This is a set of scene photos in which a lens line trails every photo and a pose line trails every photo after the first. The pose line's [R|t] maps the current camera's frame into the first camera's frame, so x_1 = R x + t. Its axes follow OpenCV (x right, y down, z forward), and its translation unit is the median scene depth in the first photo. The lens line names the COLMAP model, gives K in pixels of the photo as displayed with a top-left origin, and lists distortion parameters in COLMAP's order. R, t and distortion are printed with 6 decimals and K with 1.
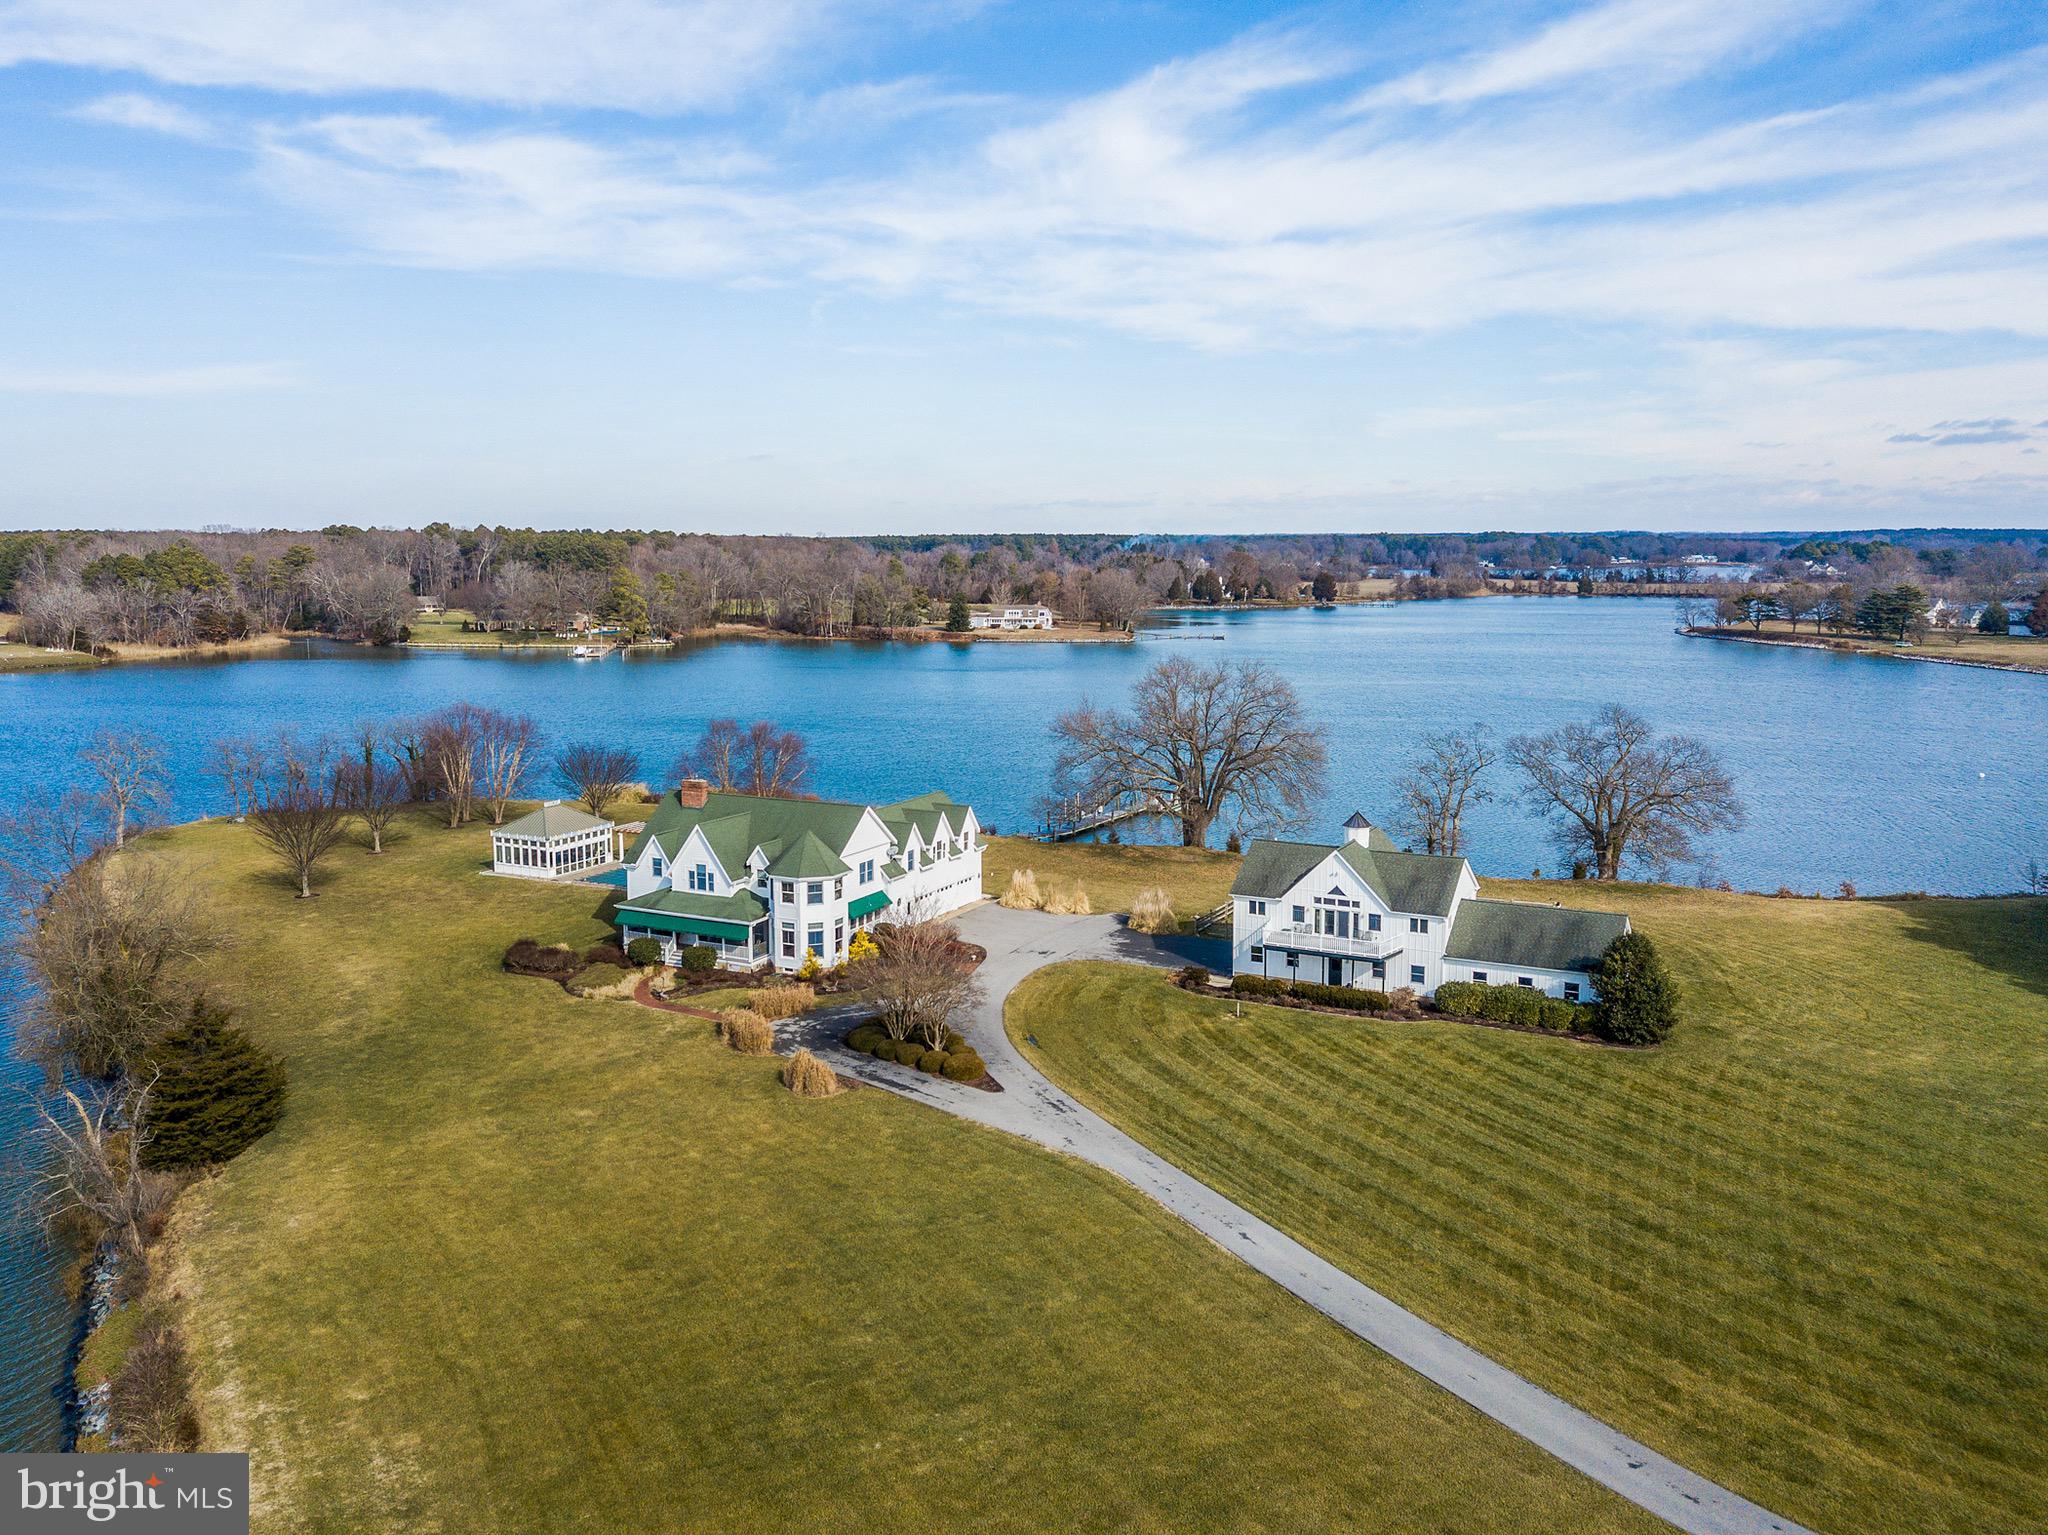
lens RADIAL K [[1562.7, 0, 996.5], [0, 1562.7, 756.9], [0, 0, 1]] dist [0.041037, -0.006796]
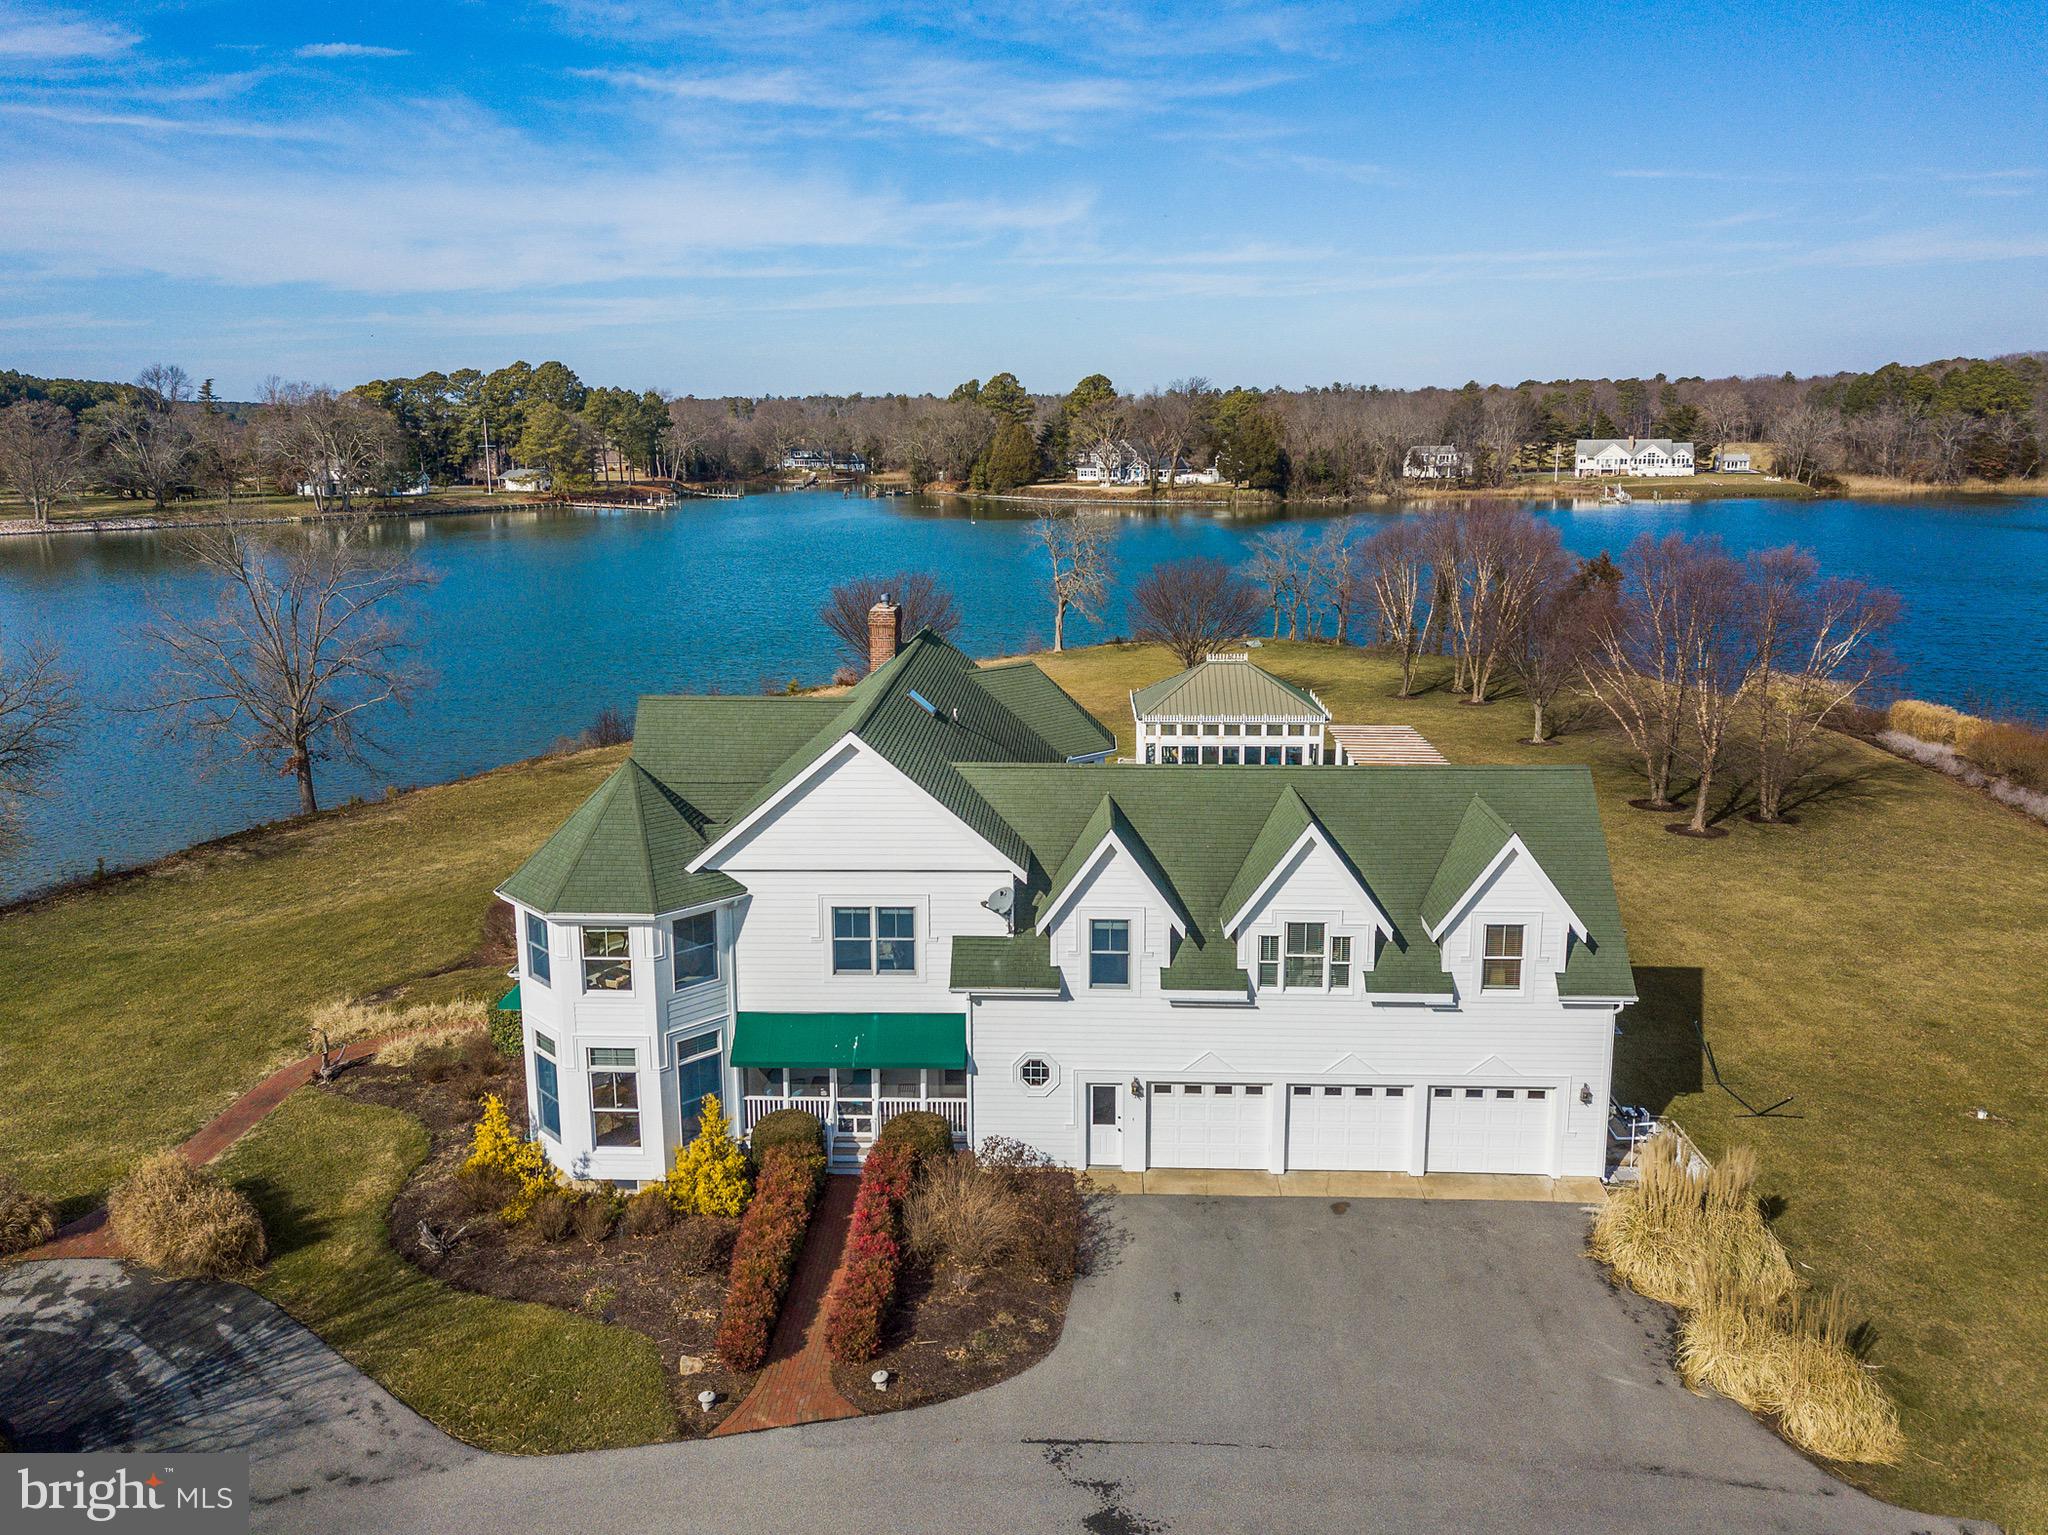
lens RADIAL K [[1589.5, 0, 1013.0], [0, 1589.5, 707.2], [0, 0, 1]] dist [0.030560, 0.010297]
pose [[0.428715, 0.163976, -0.888434, 0.200404], [-0.115678, 0.985259, 0.126026, -0.016050], [0.896004, 0.048743, 0.441363, 0.850502]]
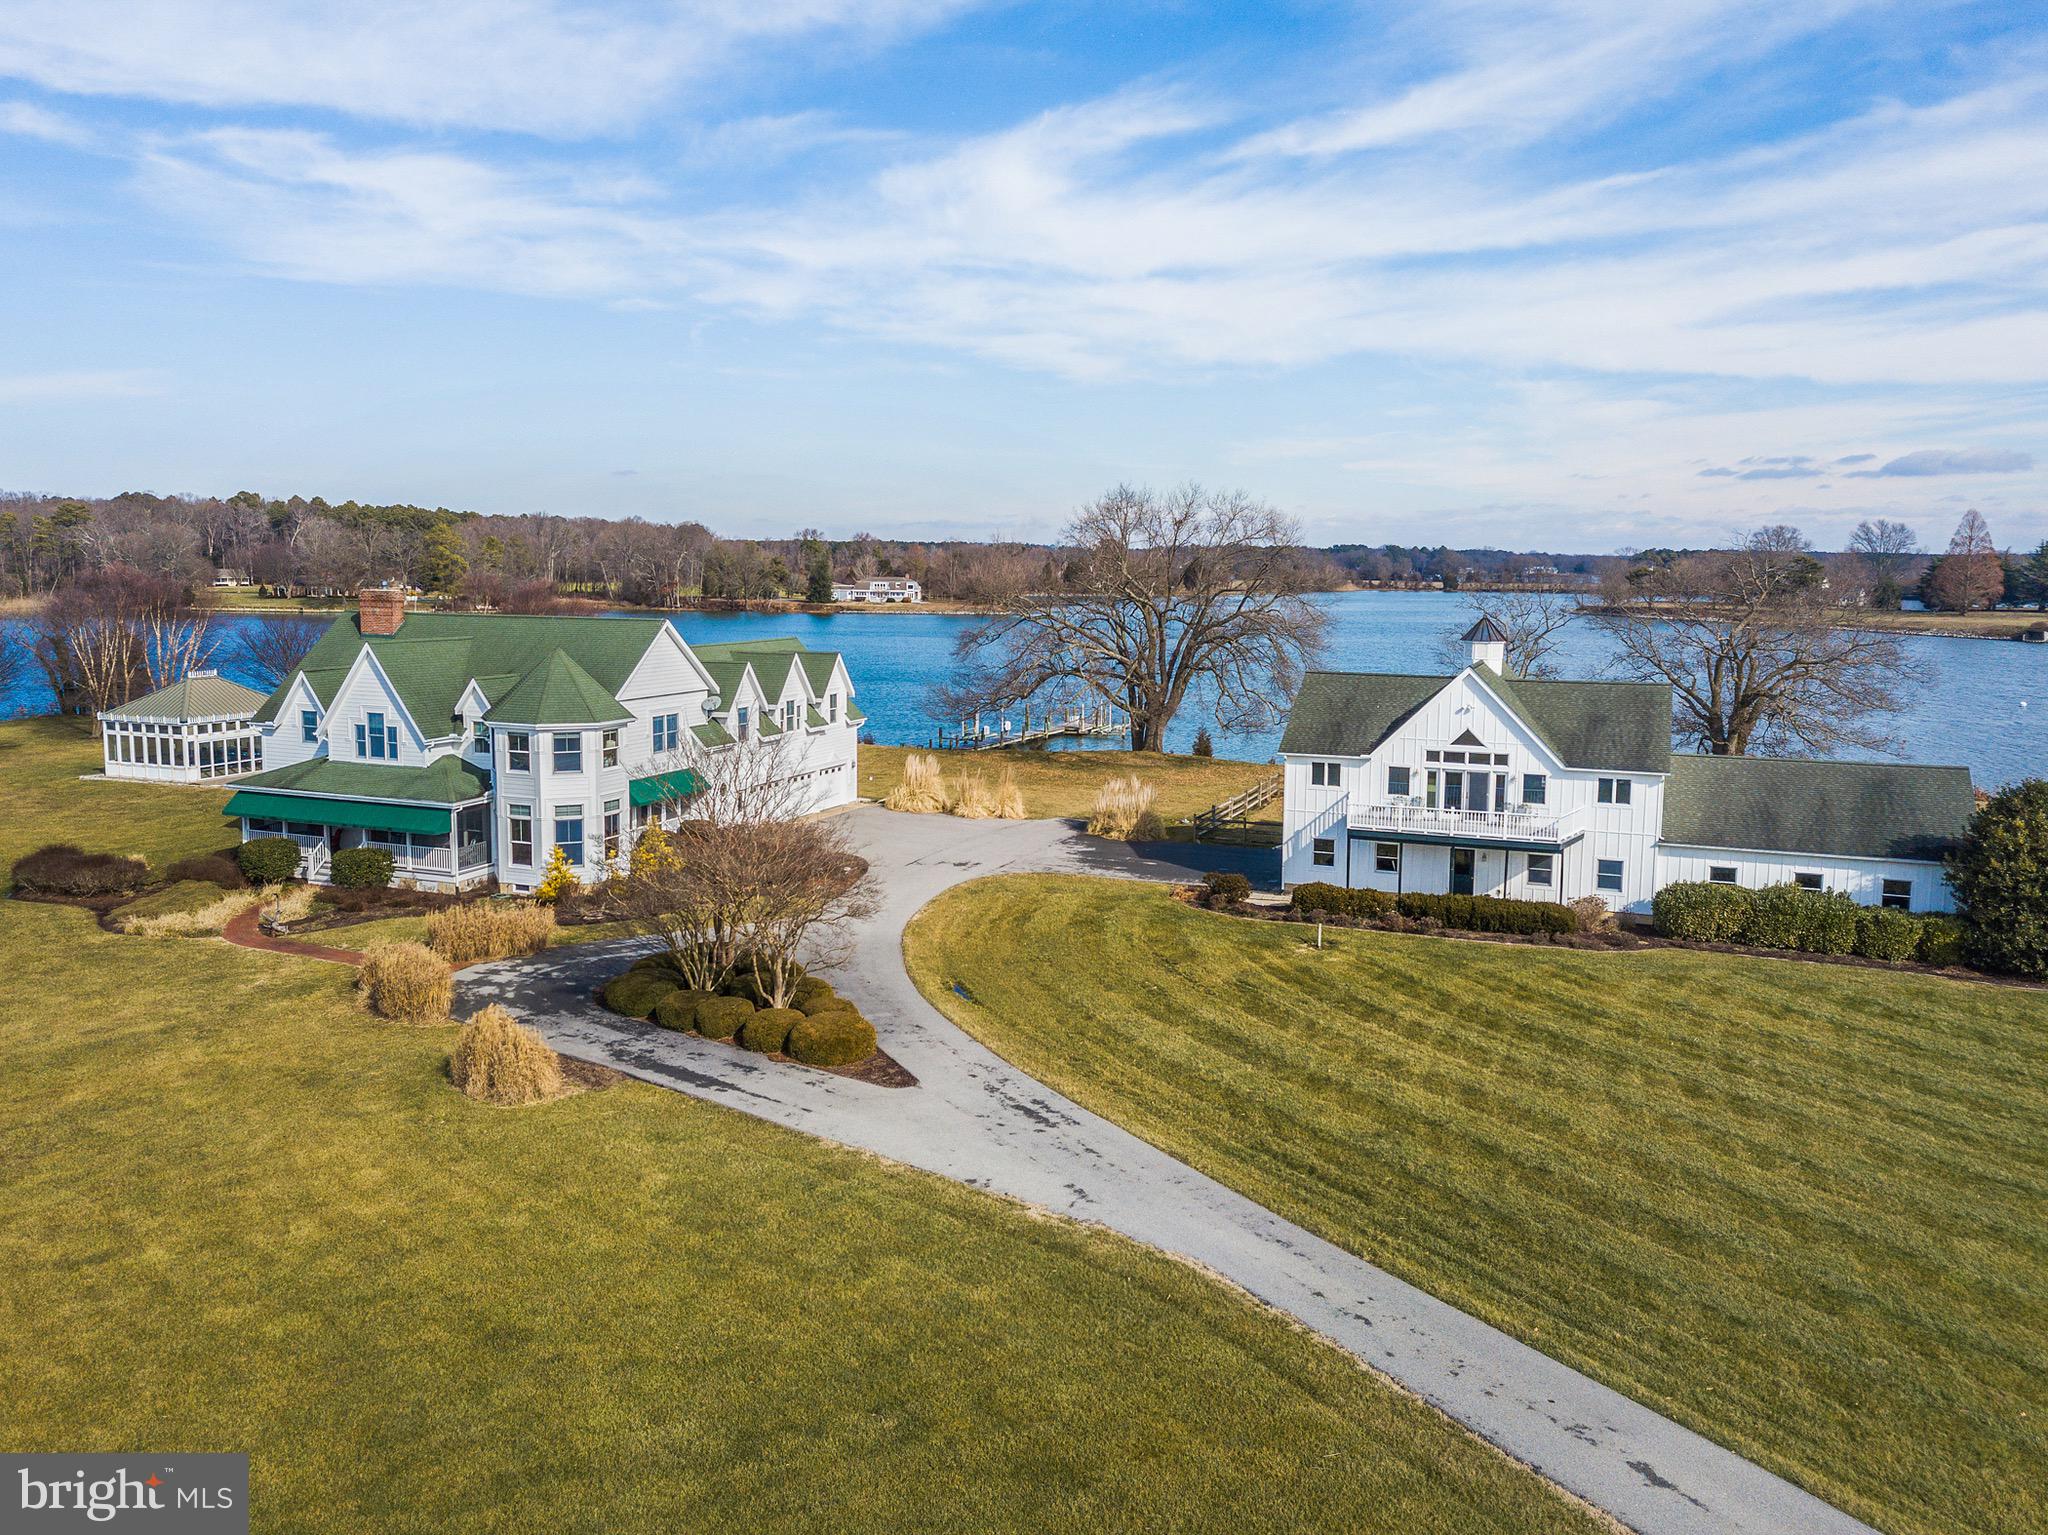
lens RADIAL K [[1555.0, 0, 996.5], [0, 1555.0, 764.5], [0, 0, 1]] dist [0.025149, 0.003310]
pose [[0.996086, -0.001521, 0.088372, -0.009570], [0.001722, 0.999996, -0.002197, 0.084783], [-0.088368, 0.002340, 0.996085, 0.380031]]
